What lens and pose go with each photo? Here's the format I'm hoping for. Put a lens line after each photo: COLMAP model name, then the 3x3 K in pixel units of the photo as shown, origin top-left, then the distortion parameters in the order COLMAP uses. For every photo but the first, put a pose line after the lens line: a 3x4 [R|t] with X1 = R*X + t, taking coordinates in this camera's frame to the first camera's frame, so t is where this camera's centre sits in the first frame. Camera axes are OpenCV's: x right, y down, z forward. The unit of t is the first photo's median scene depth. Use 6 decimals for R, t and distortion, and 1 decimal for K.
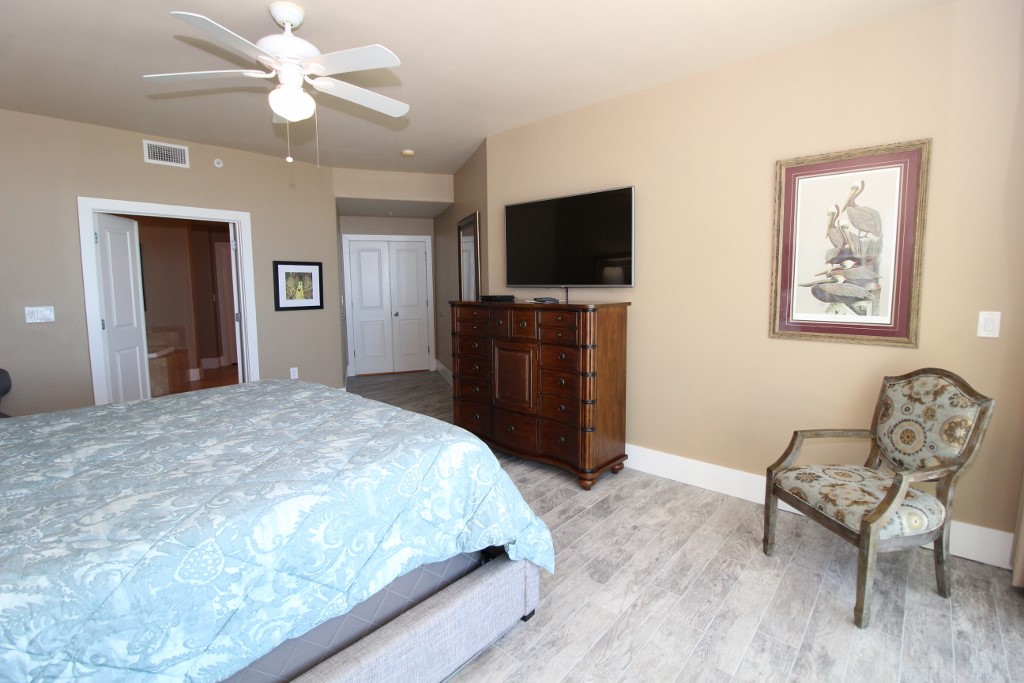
lens RADIAL K [[478.5, 0, 510.6], [0, 478.5, 334.1], [0, 0, 1]] dist [-0.016181, -0.001839]
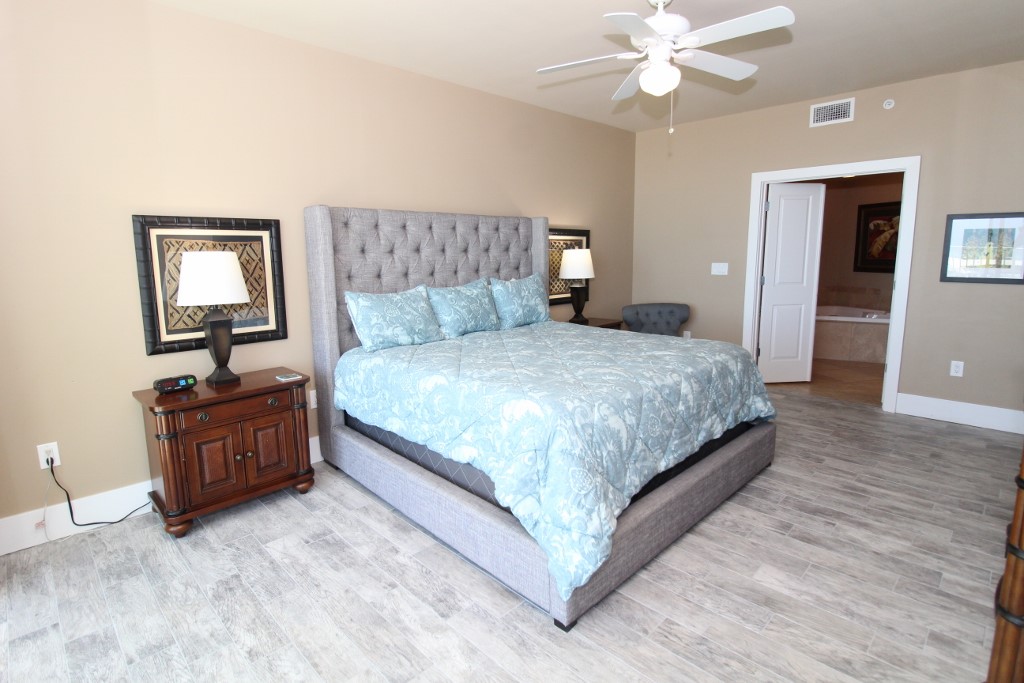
lens RADIAL K [[517.8, 0, 516.1], [0, 517.8, 337.4], [0, 0, 1]] dist [-0.007924, -0.001172]
pose [[-0.074844, 0.174157, -0.981870, 0.458226], [-0.095595, 0.978843, 0.180907, -0.054132], [0.992603, 0.107401, -0.056612, 0.461109]]
